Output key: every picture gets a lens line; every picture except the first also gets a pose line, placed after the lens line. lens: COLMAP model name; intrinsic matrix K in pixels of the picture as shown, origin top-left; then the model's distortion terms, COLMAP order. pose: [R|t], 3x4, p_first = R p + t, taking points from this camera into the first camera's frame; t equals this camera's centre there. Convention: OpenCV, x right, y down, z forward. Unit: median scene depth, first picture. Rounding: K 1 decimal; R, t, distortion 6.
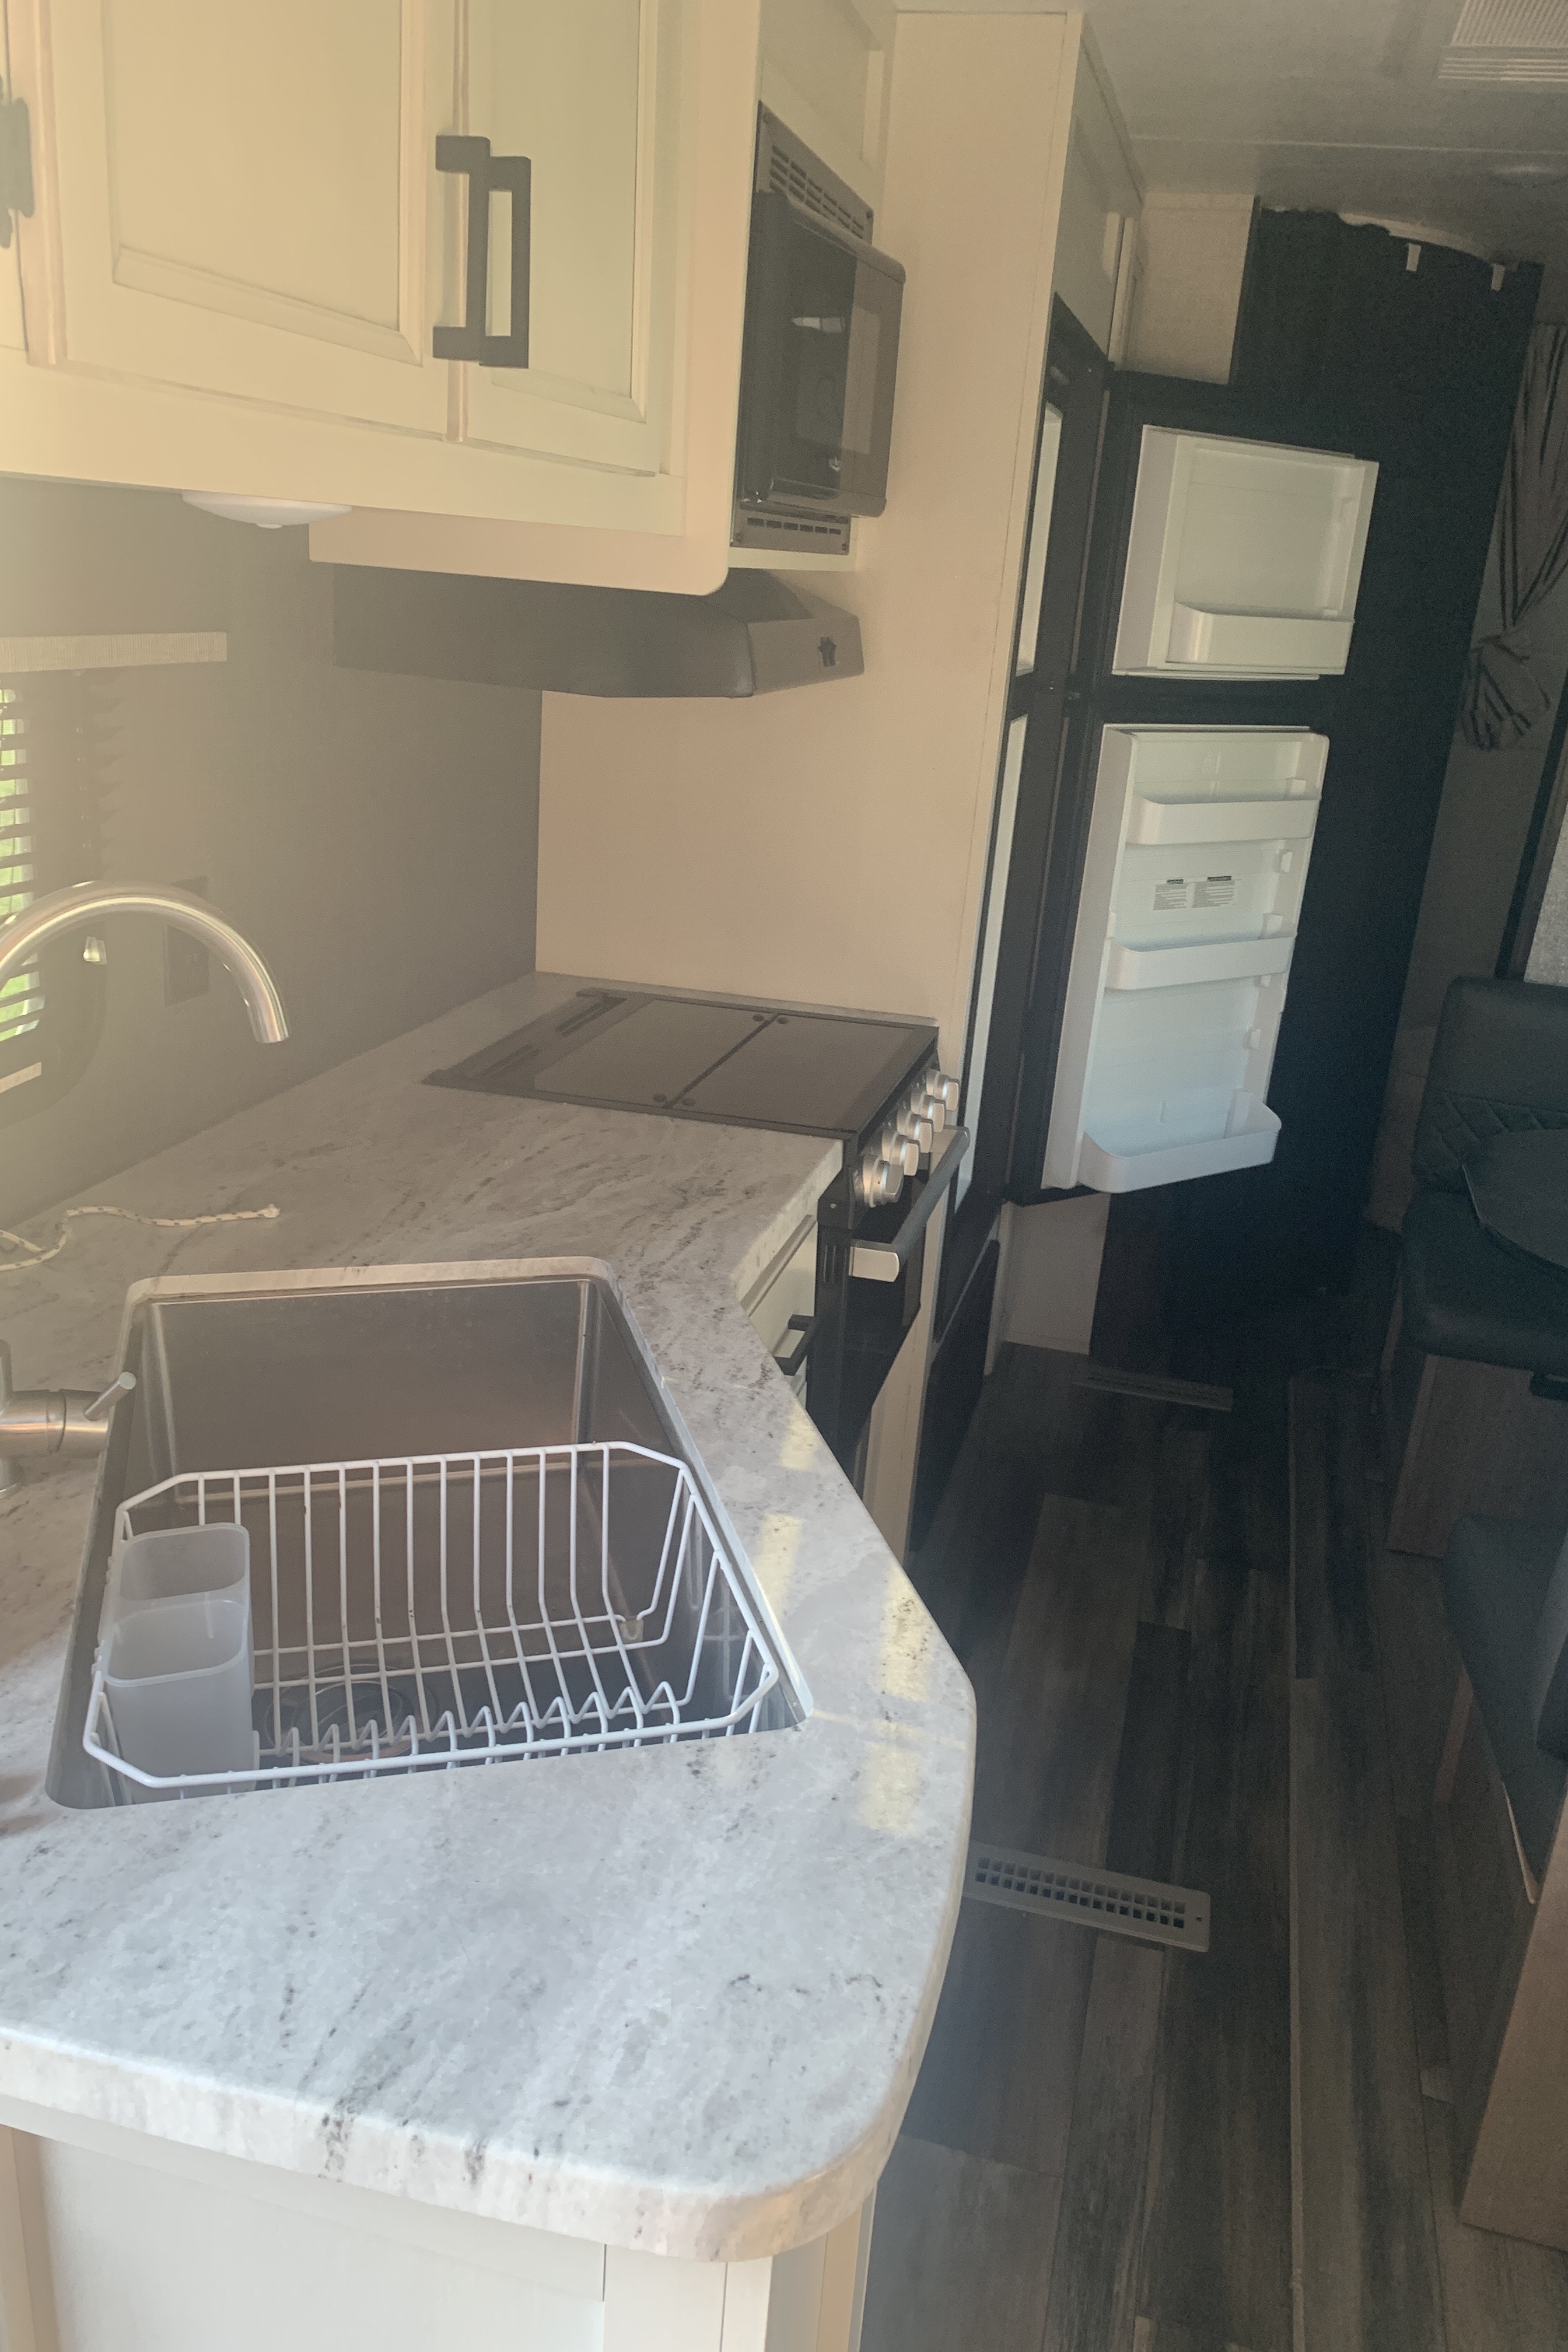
lens RADIAL K [[1782.2, 0, 768.2], [0, 1782.2, 1188.0], [0, 0, 1]] dist [0.047972, -0.058428]
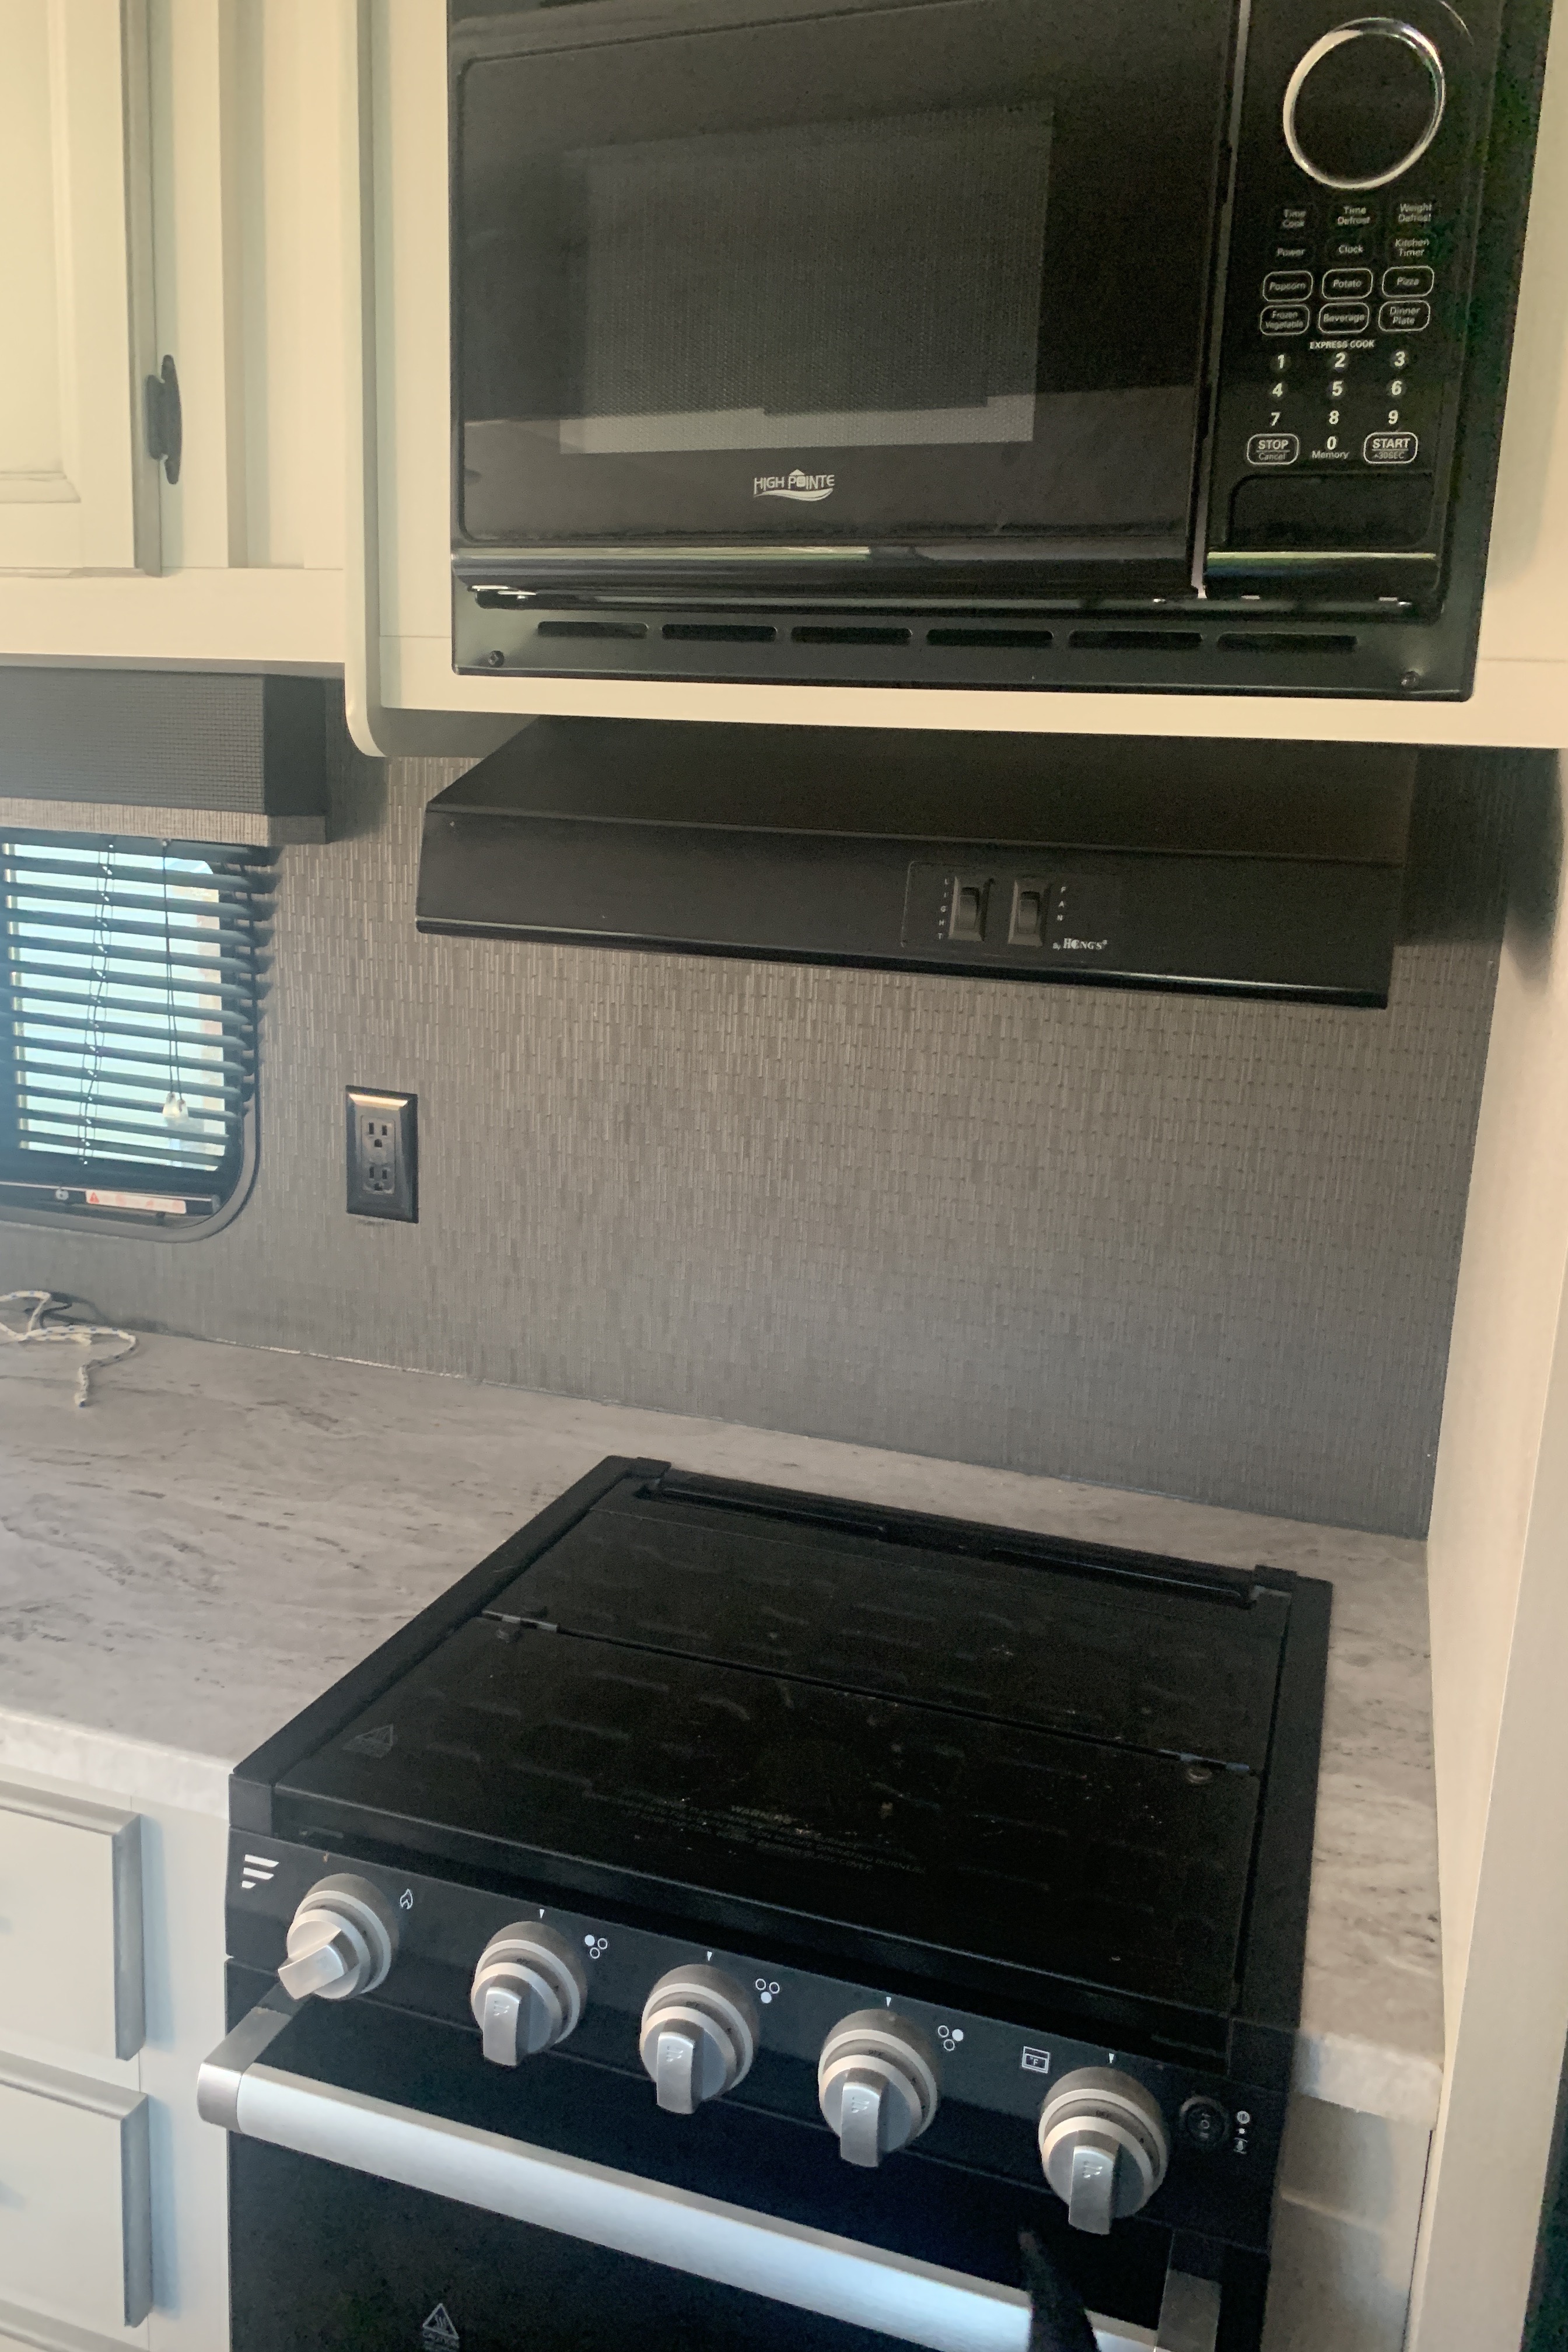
lens RADIAL K [[1782.2, 0, 783.2], [0, 1782.2, 1160.9], [0, 0, 1]] dist [0.047972, -0.058428]
pose [[-0.045009, 0.157249, -0.986533, 0.556205], [-0.374139, 0.913007, 0.162599, -0.353919], [0.926280, 0.376419, 0.017739, 1.157207]]
